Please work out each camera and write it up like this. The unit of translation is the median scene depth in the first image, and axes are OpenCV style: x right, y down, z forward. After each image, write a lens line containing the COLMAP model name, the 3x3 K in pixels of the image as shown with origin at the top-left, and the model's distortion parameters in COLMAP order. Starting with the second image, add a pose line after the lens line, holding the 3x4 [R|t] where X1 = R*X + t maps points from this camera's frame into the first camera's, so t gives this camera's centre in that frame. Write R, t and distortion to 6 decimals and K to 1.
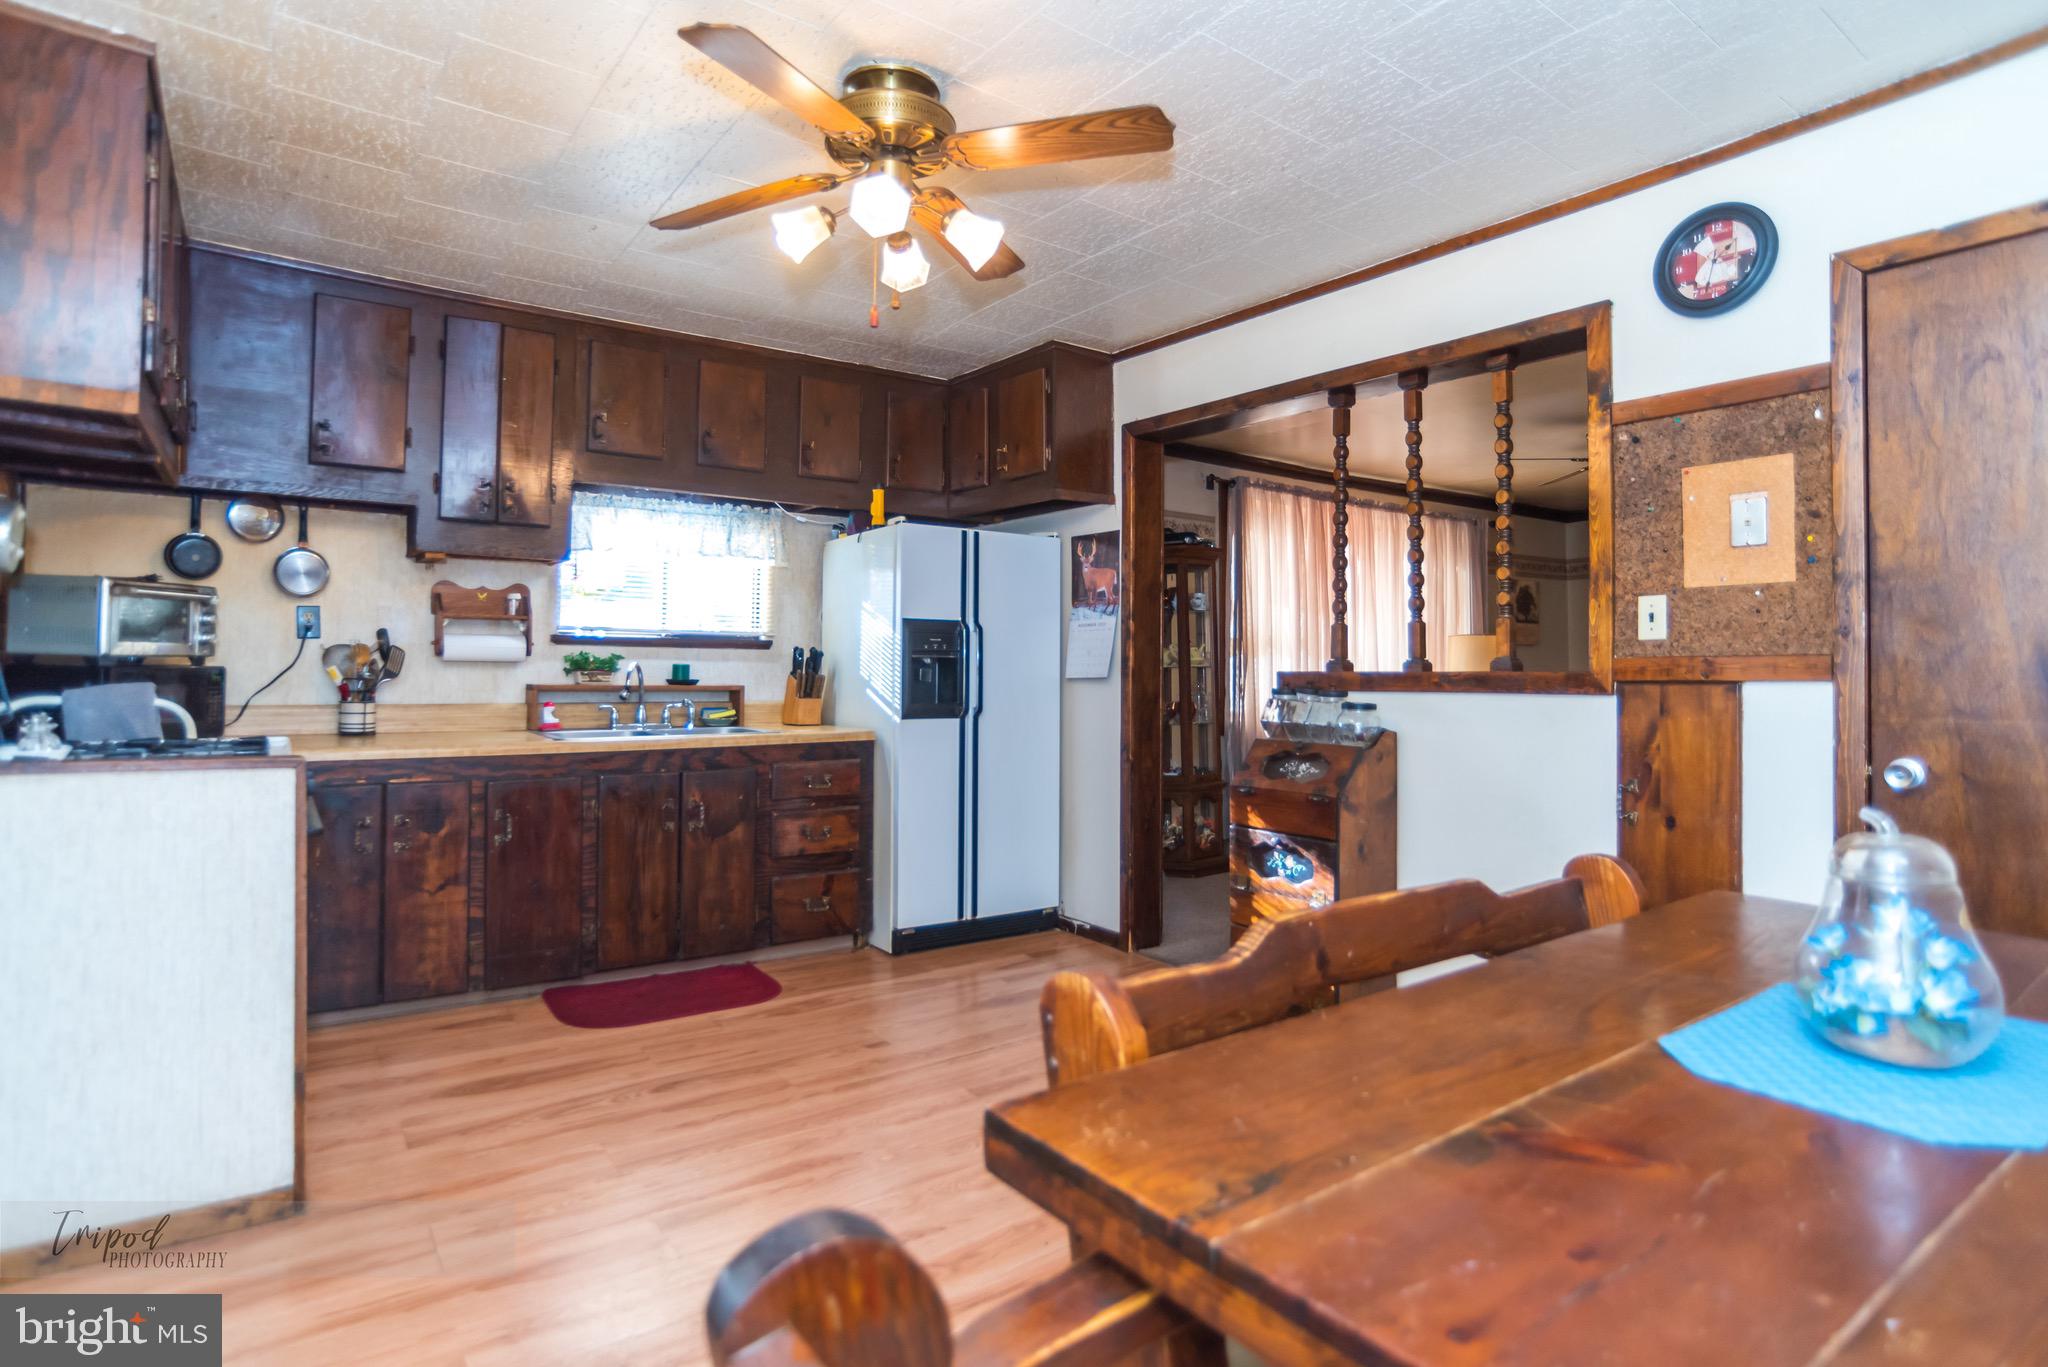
lens RADIAL K [[1086.8, 0, 1029.3], [0, 1086.8, 663.3], [0, 0, 1]] dist [-0.011423, 0.001132]
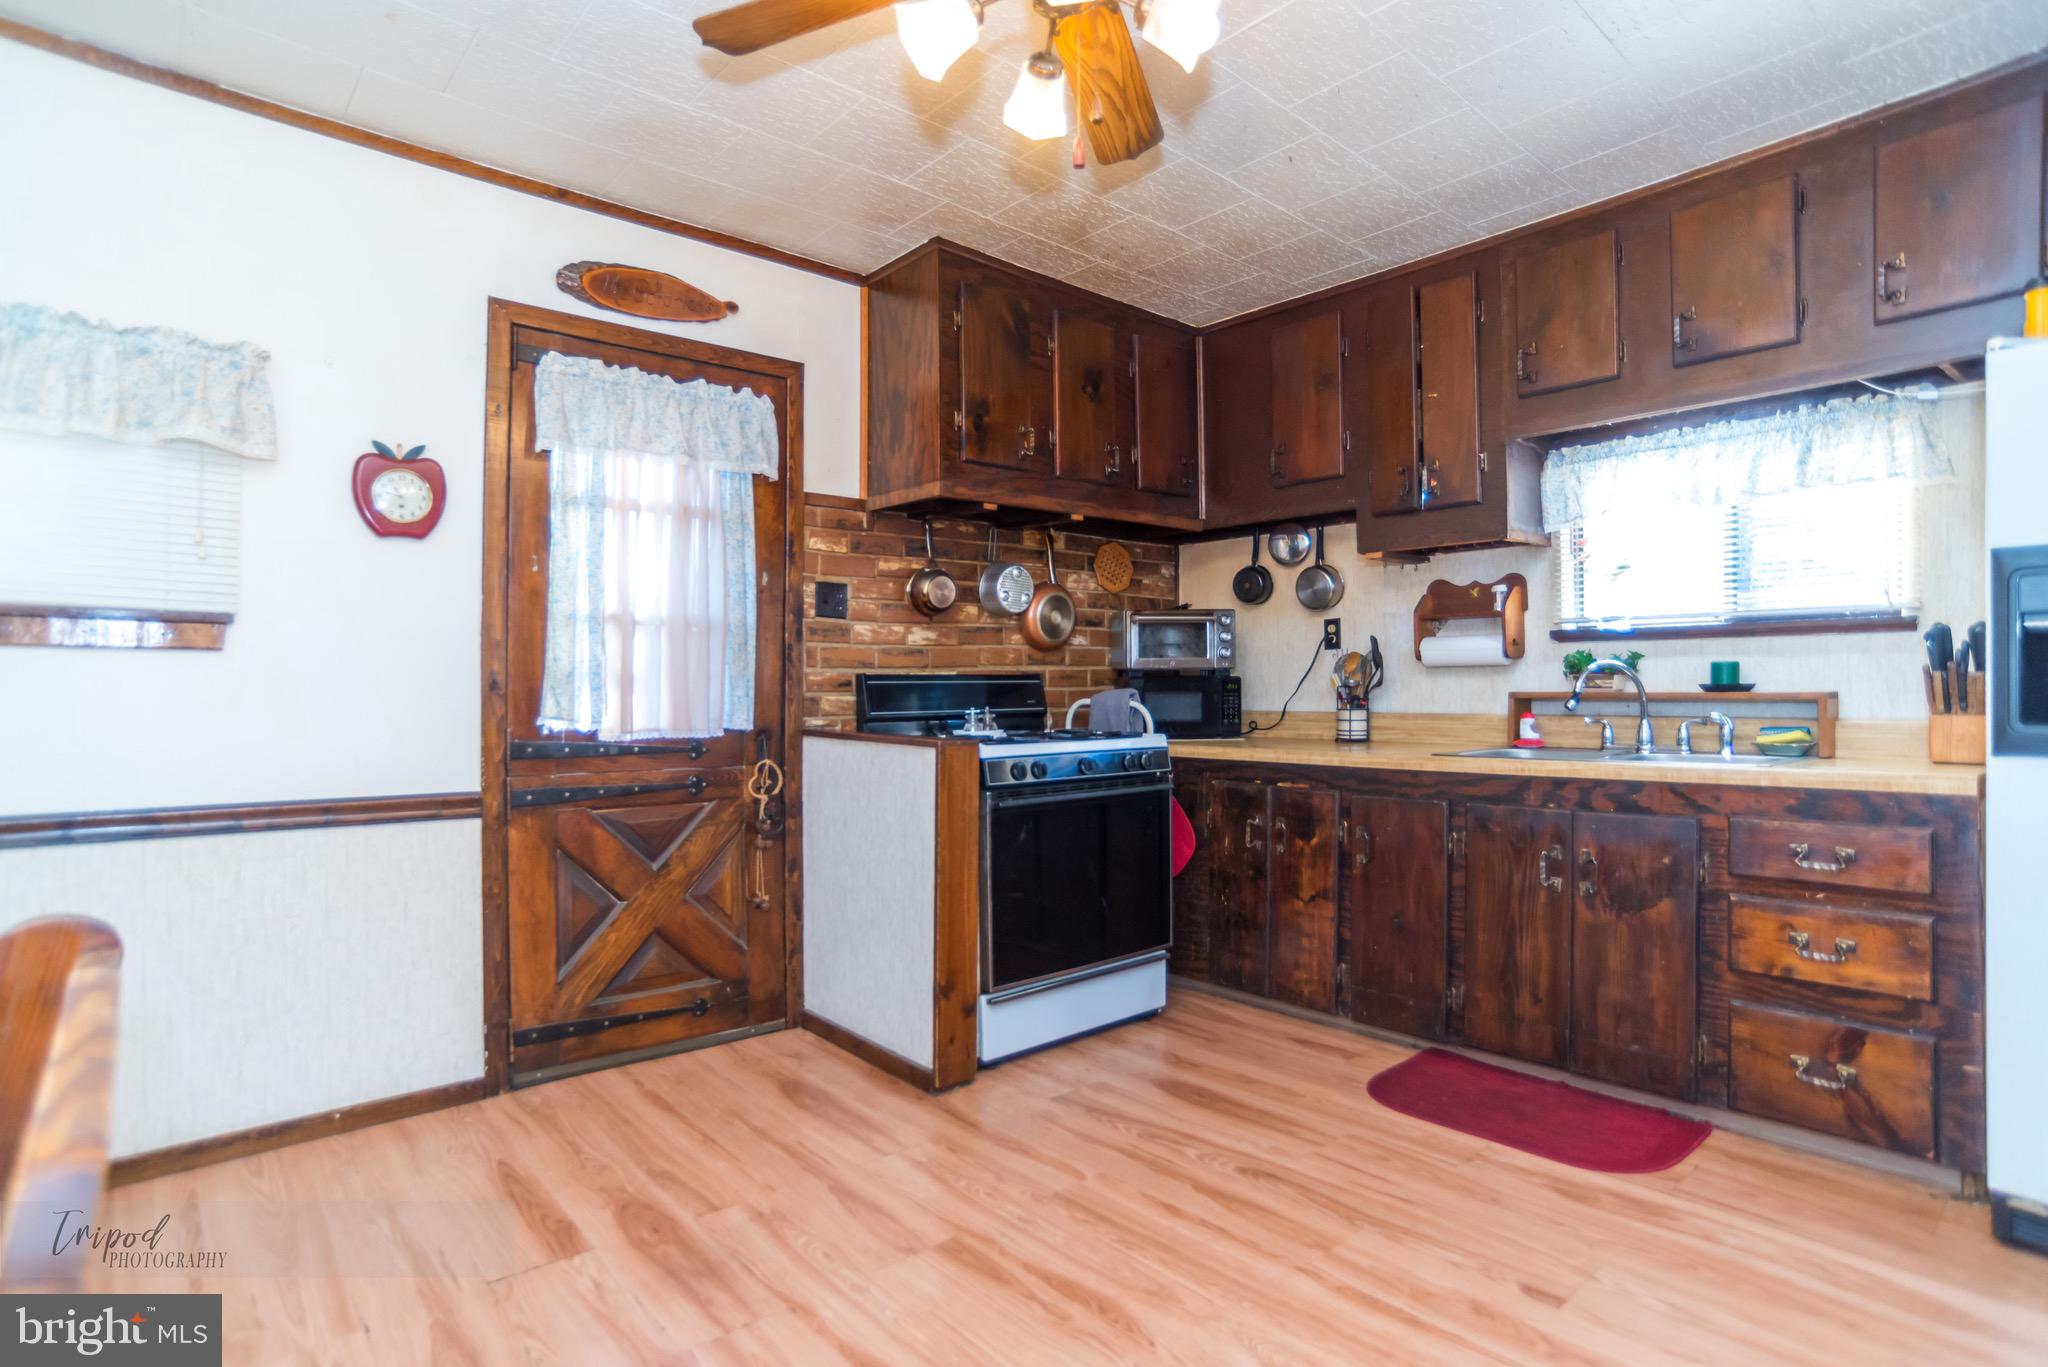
lens RADIAL K [[1046.7, 0, 939.4], [0, 1046.7, 696.4], [0, 0, 1]] dist [-0.047236, 0.001339]
pose [[0.068068, -0.006524, -0.997659, 0.332659], [0.009732, 0.999935, -0.005875, 0.025642], [0.997633, -0.009309, 0.068127, 0.552132]]
